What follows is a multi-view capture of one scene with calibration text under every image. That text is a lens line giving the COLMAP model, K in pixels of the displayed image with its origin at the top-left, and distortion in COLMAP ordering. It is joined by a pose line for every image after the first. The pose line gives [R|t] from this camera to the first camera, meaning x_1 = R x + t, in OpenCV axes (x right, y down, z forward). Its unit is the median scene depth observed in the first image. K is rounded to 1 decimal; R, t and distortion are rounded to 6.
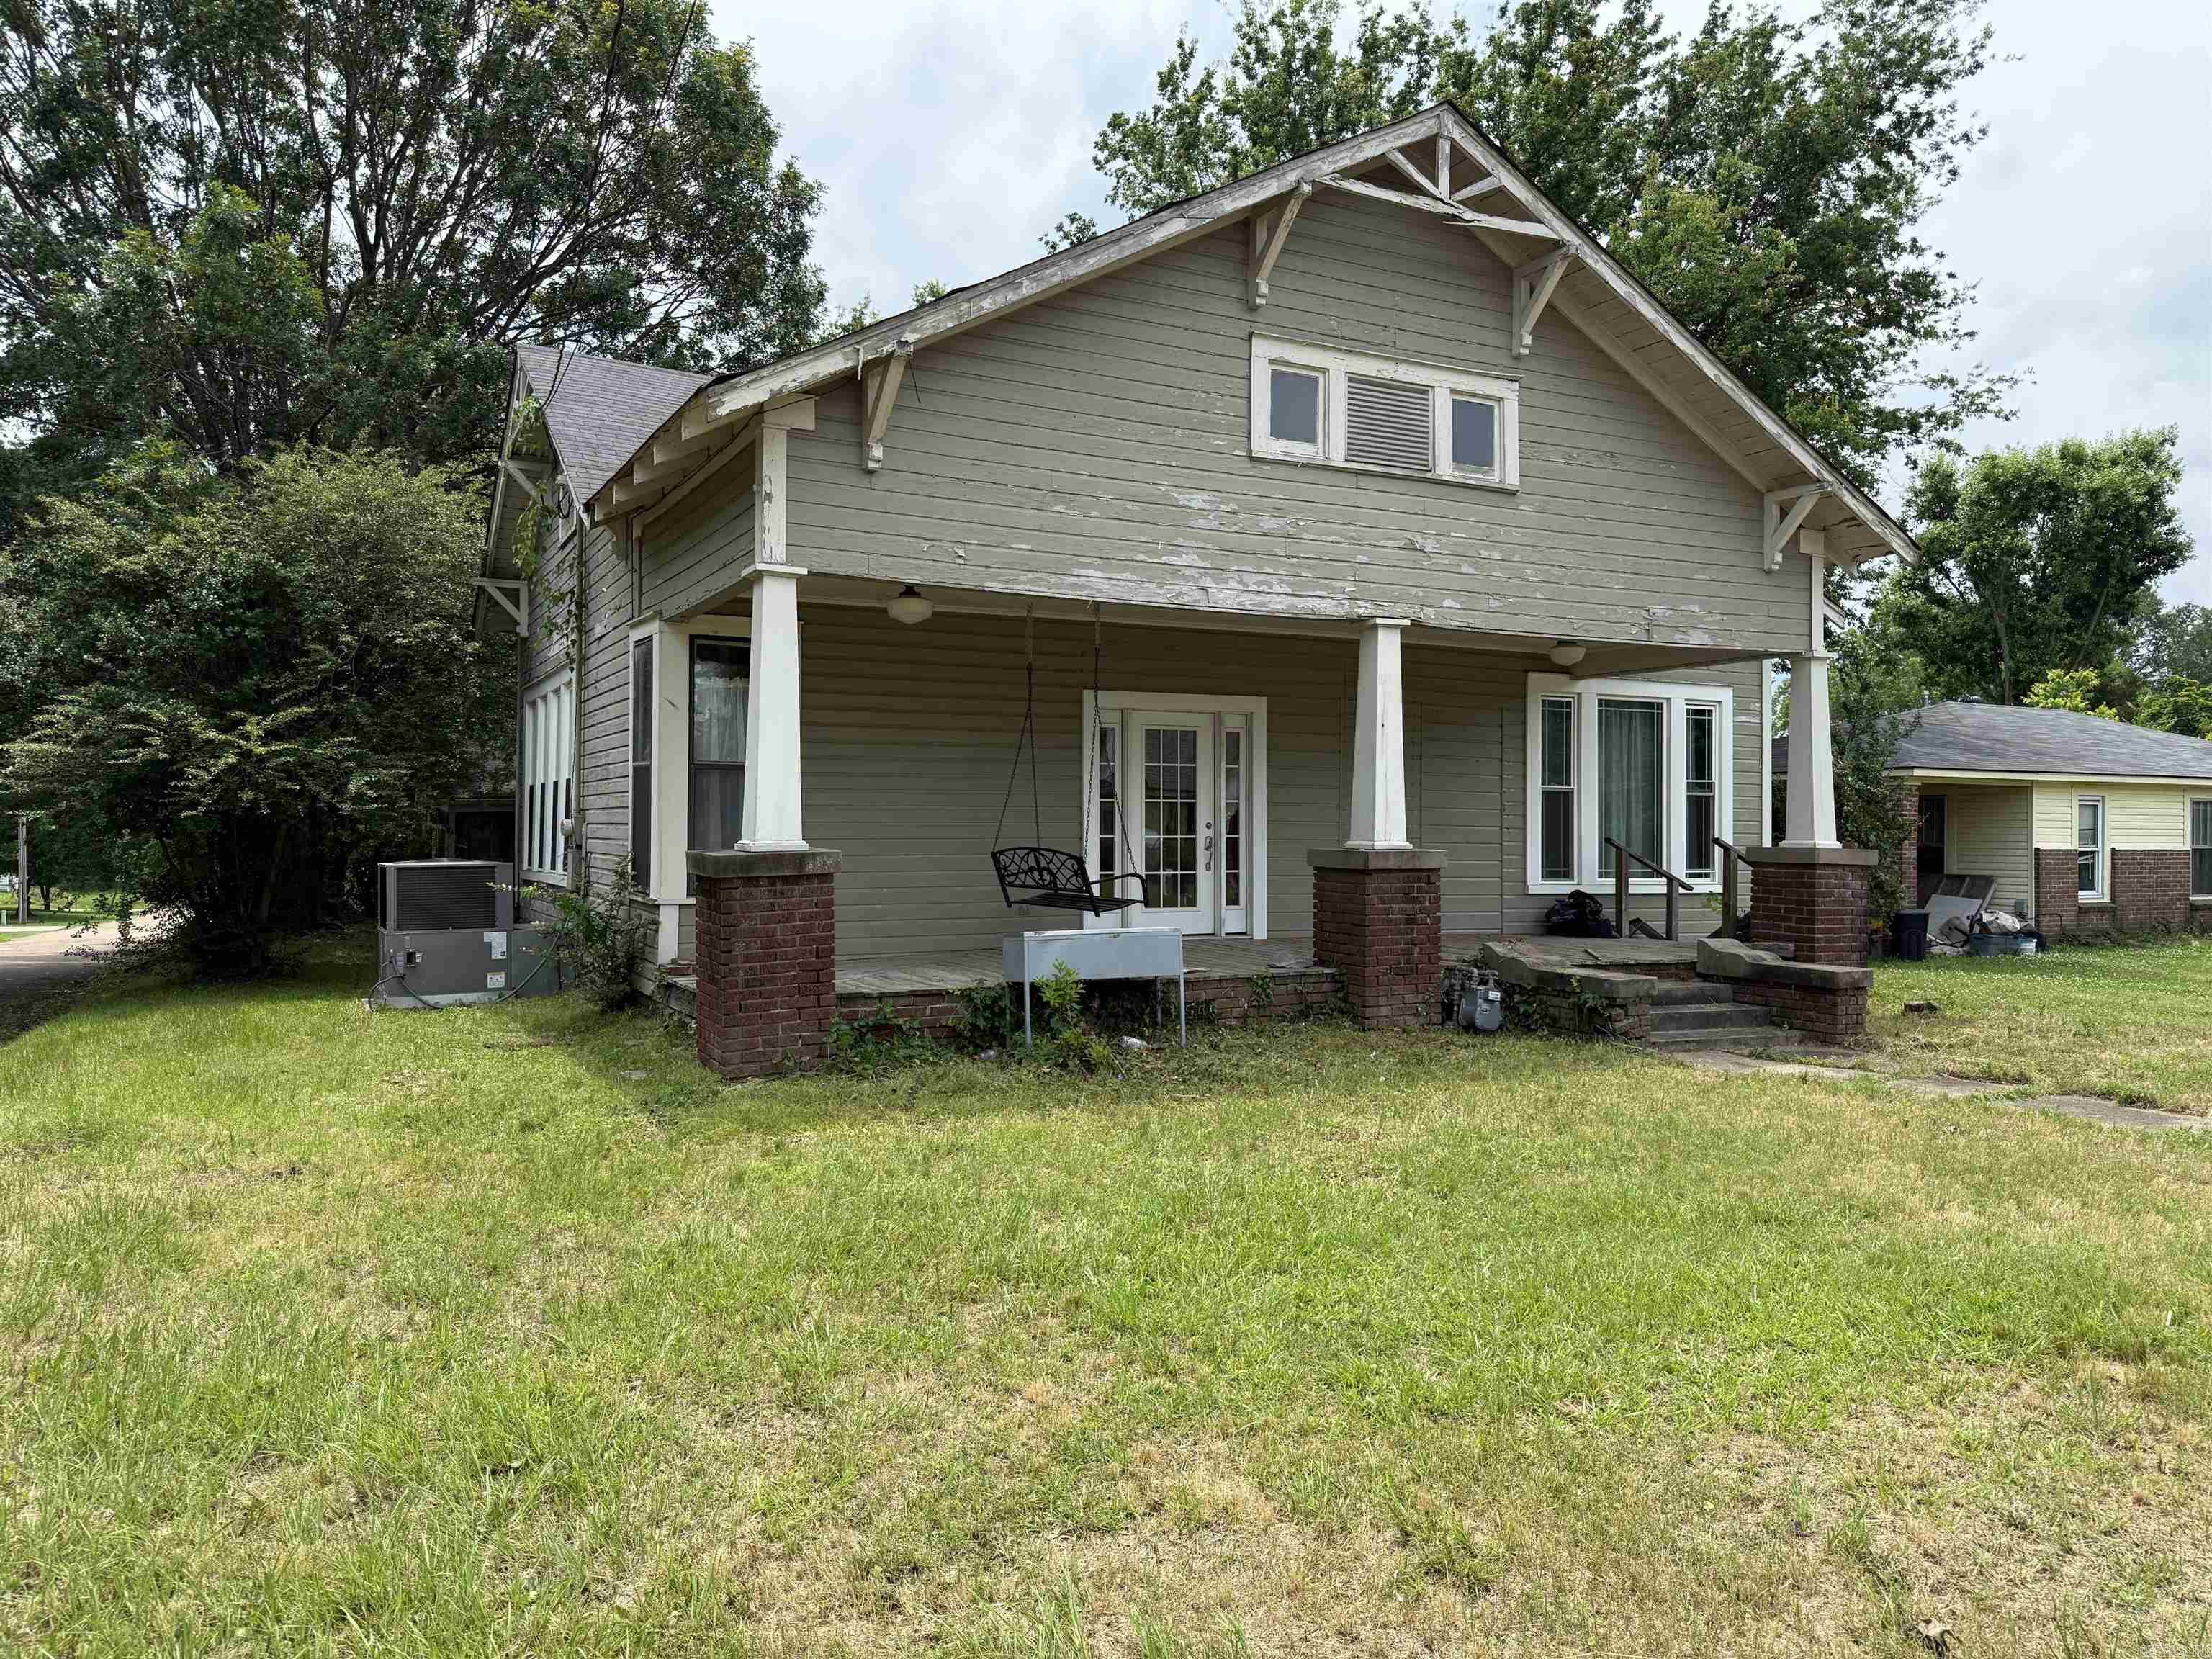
lens RADIAL K [[1635.8, 0, 1106.0], [0, 1635.8, 829.5], [0, 0, 1]] dist [0.002147, 0.000799]
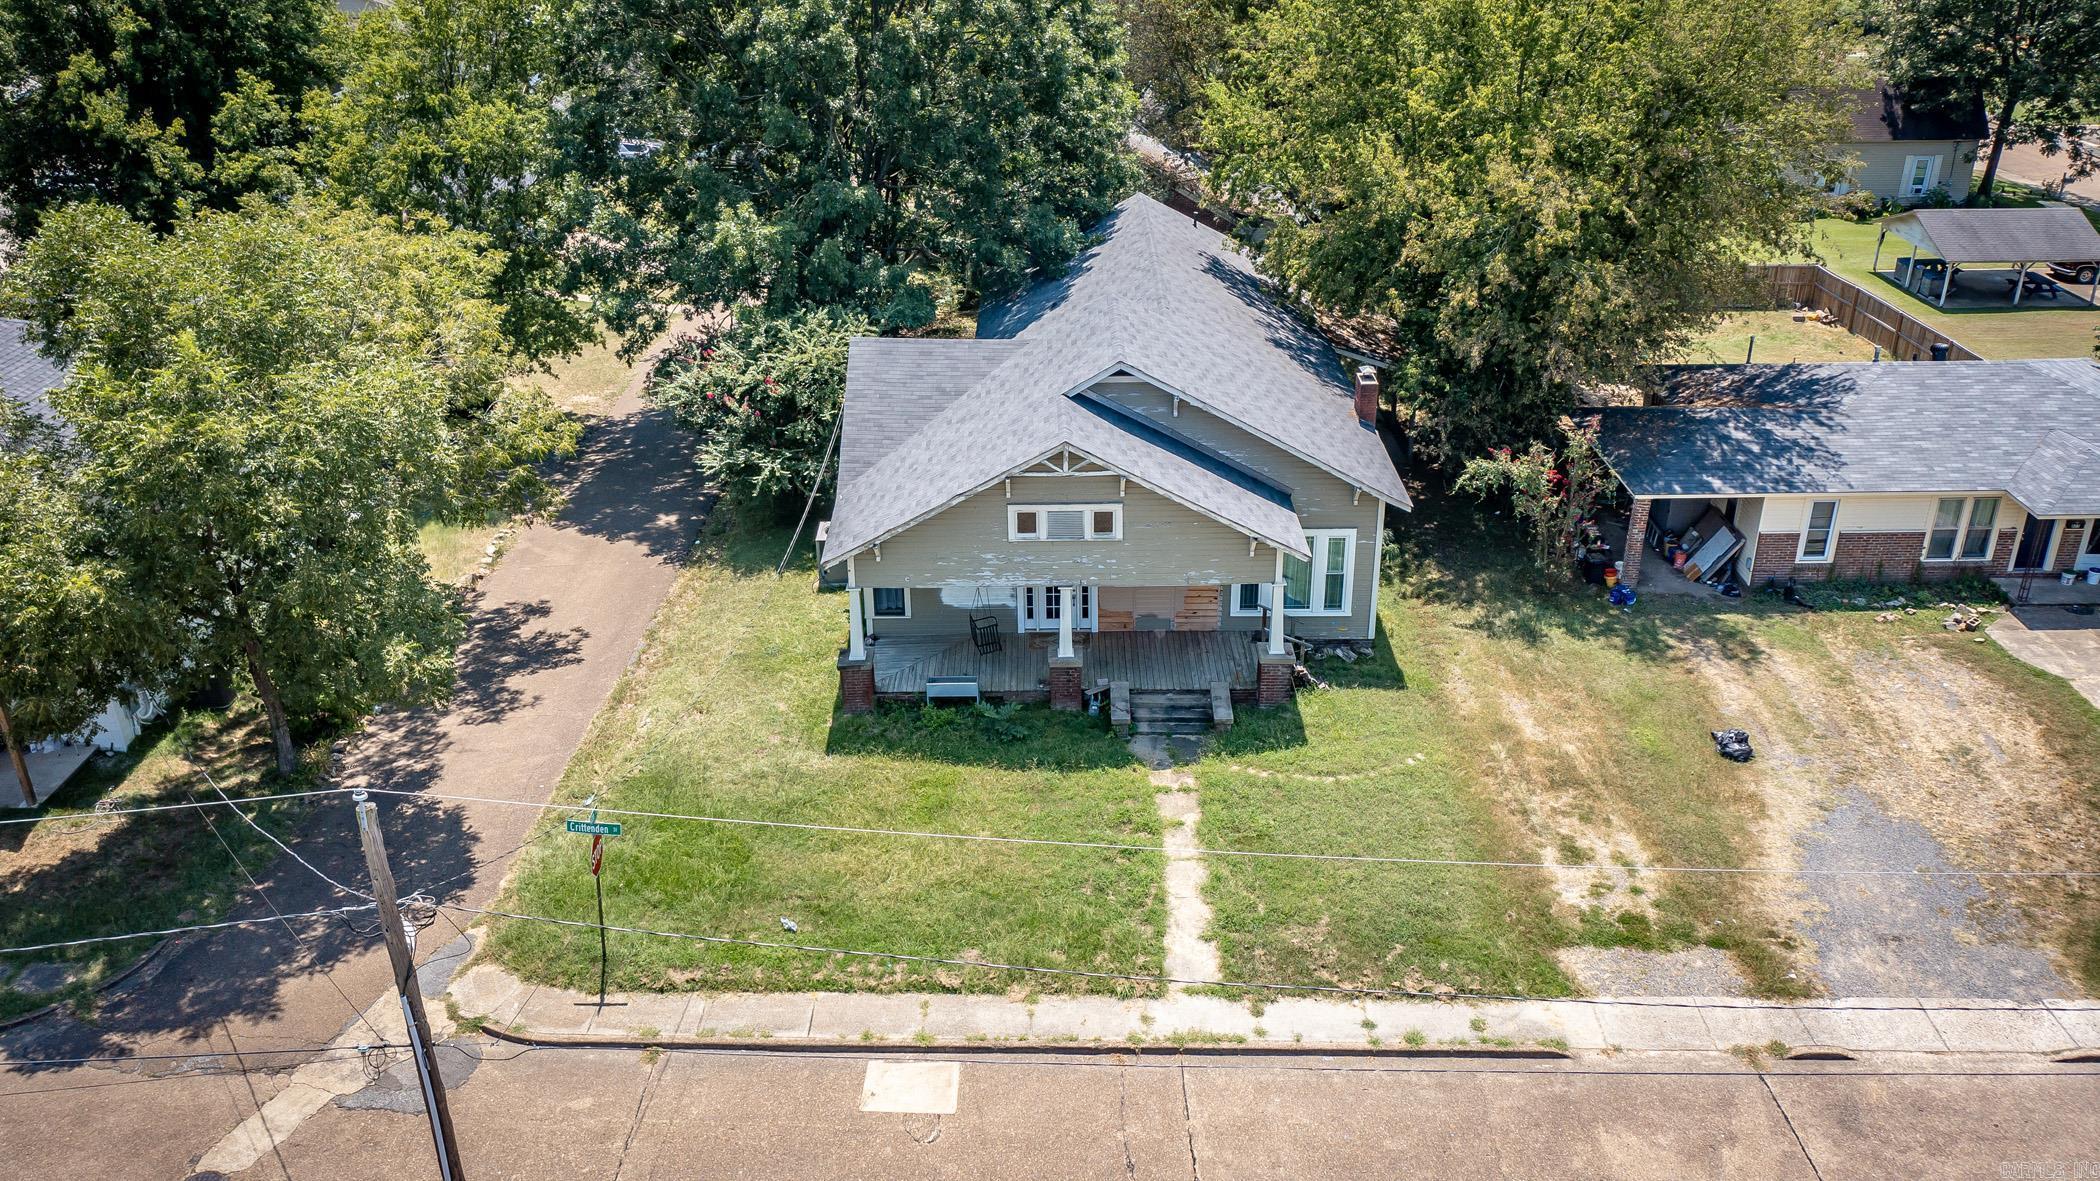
lens RADIAL K [[1681.1, 0, 1050.0], [0, 1681.1, 590.5], [0, 0, 1]] dist [0.000697, 0.010750]
pose [[0.879777, 0.196360, -0.432937, 1.470981], [0.014202, 0.899443, 0.436807, -1.453016], [0.475174, -0.390442, 0.788521, -1.432706]]
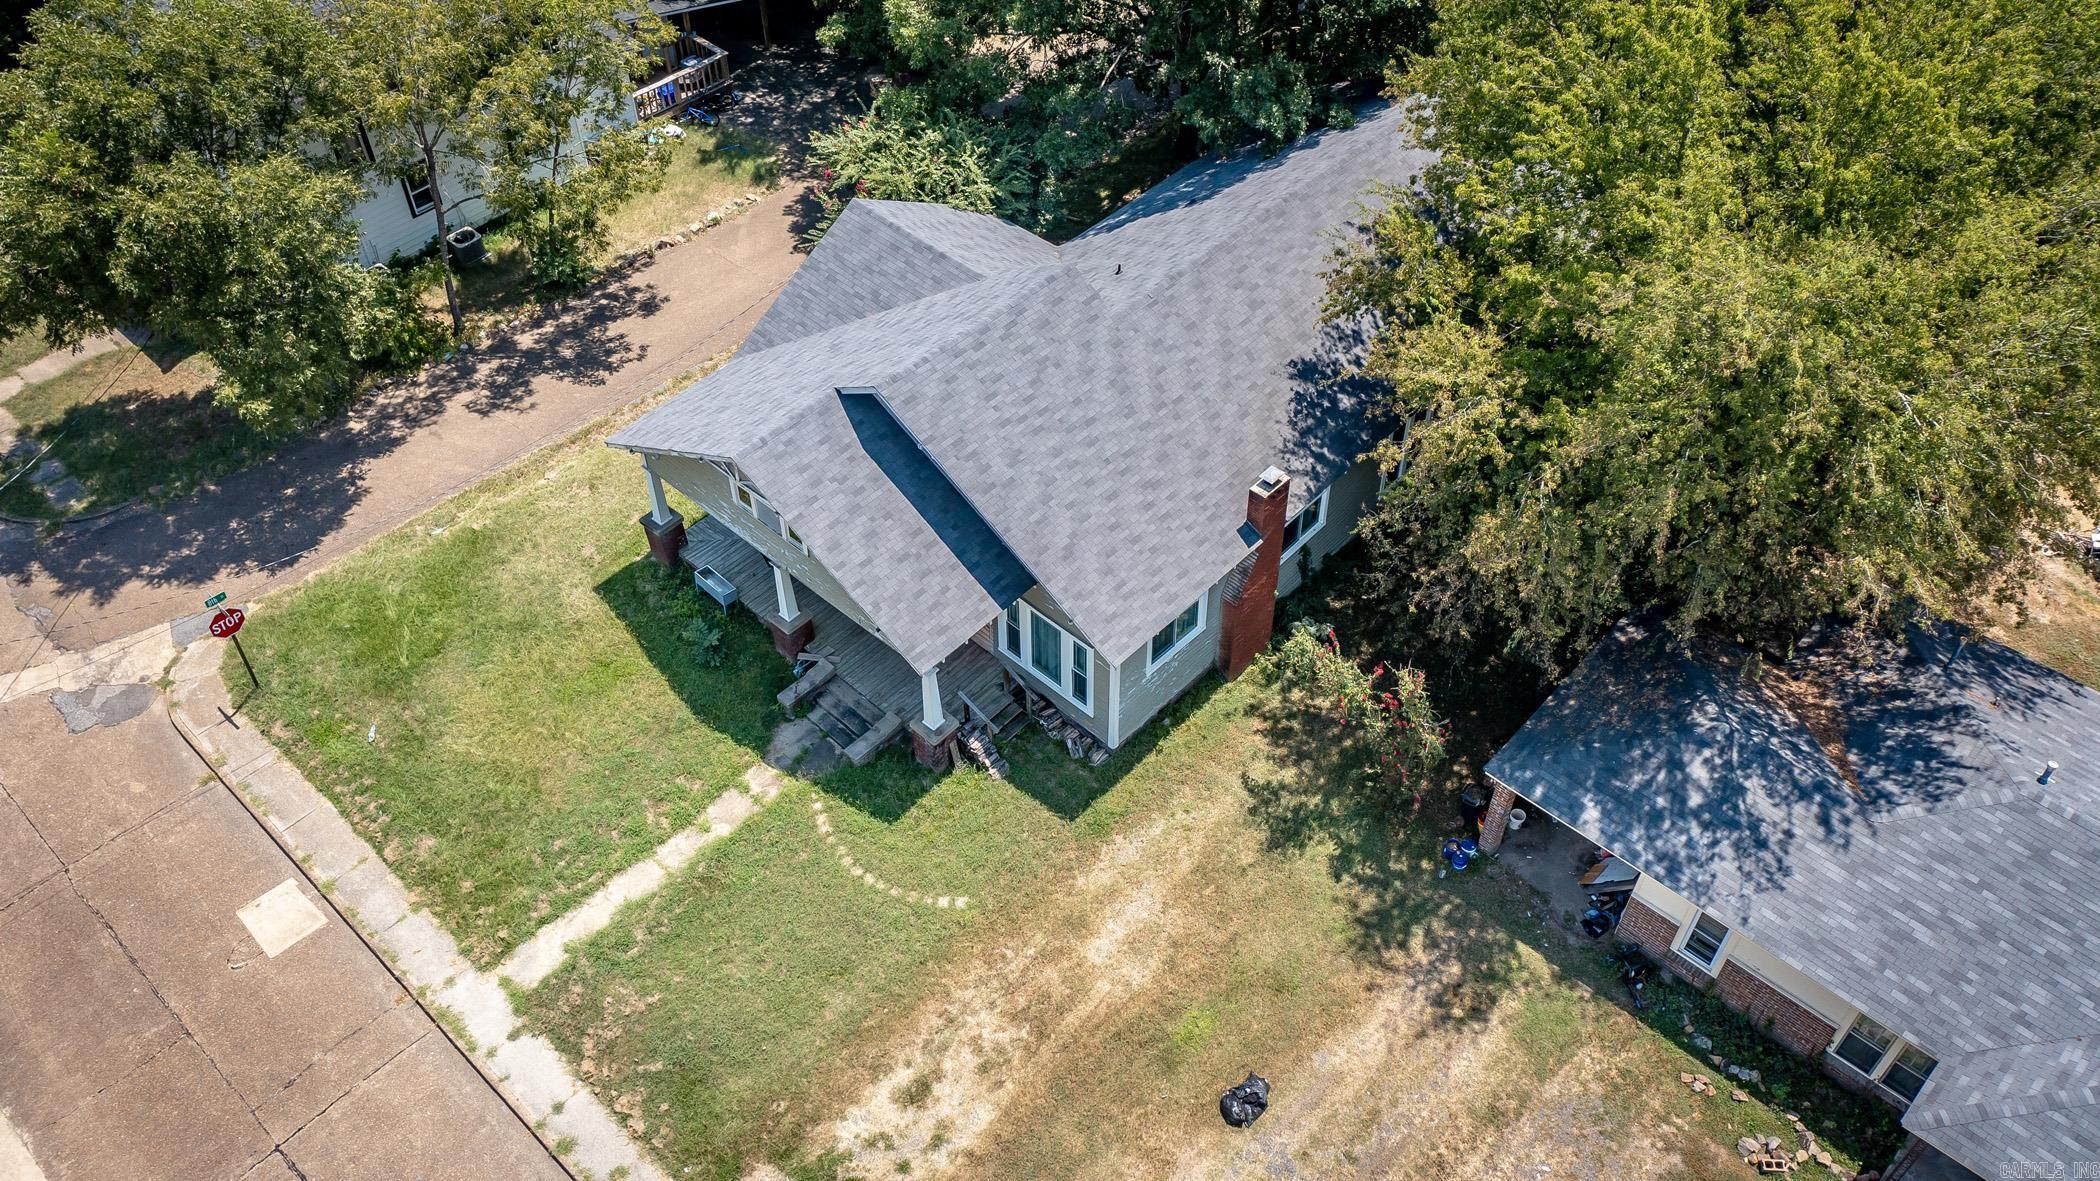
lens RADIAL K [[1676.0, 0, 1050.0], [0, 1676.0, 590.5], [0, 0, 1]] dist [0.004519, 0.014275]
pose [[0.318207, 0.685908, -0.654427, 2.375331], [0.015029, 0.686572, 0.726907, -2.318737], [0.947902, -0.241142, 0.208163, 0.814949]]
